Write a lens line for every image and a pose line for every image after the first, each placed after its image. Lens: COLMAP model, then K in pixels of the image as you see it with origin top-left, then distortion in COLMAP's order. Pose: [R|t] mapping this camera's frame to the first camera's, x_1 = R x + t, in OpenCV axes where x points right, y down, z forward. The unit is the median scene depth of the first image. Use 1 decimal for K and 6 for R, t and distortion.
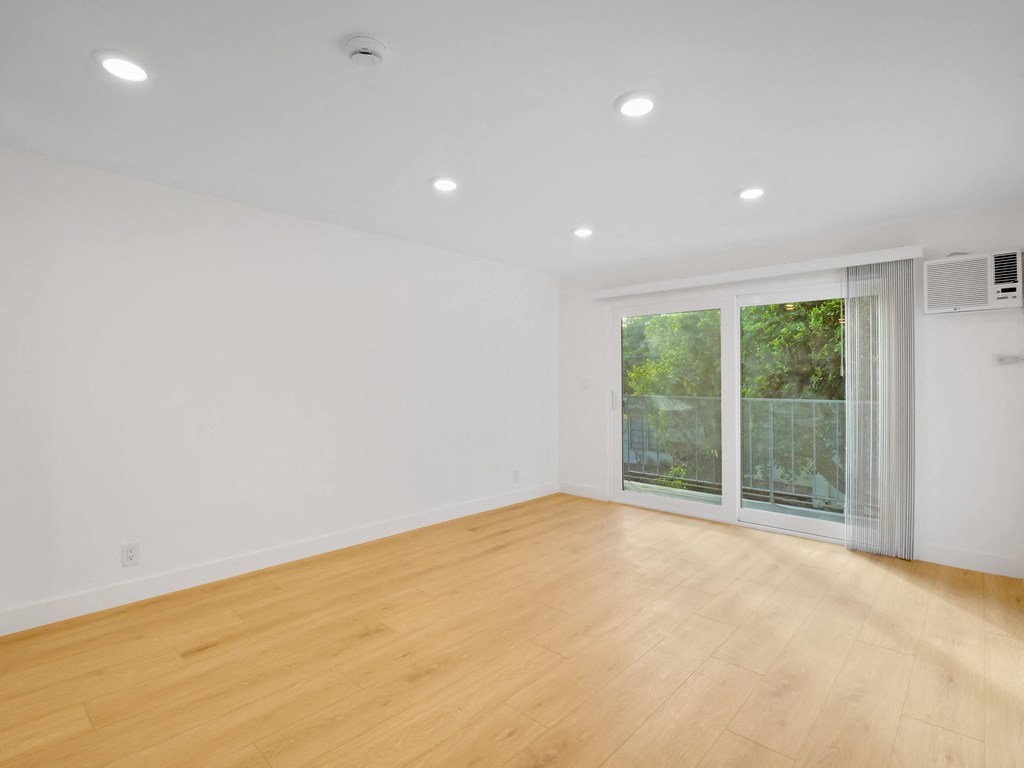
lens RADIAL K [[545.1, 0, 512.0], [0, 545.1, 384.0], [0, 0, 1]] dist [-0.020526, -0.000156]
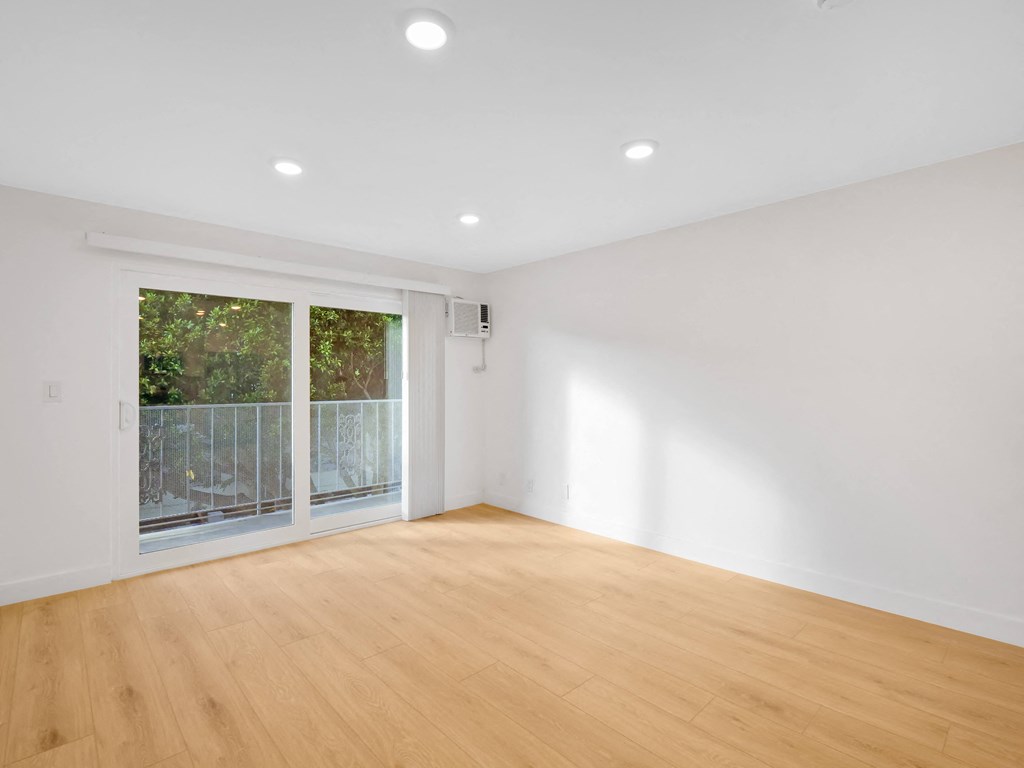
lens RADIAL K [[512.1, 0, 513.0], [0, 512.1, 375.1], [0, 0, 1]] dist [0.001791, 0.000798]
pose [[0.026597, 0.016928, 0.999503, -0.484482], [0.011658, 0.999783, -0.017243, -0.000472], [-0.999578, 0.012111, 0.026394, 0.670392]]
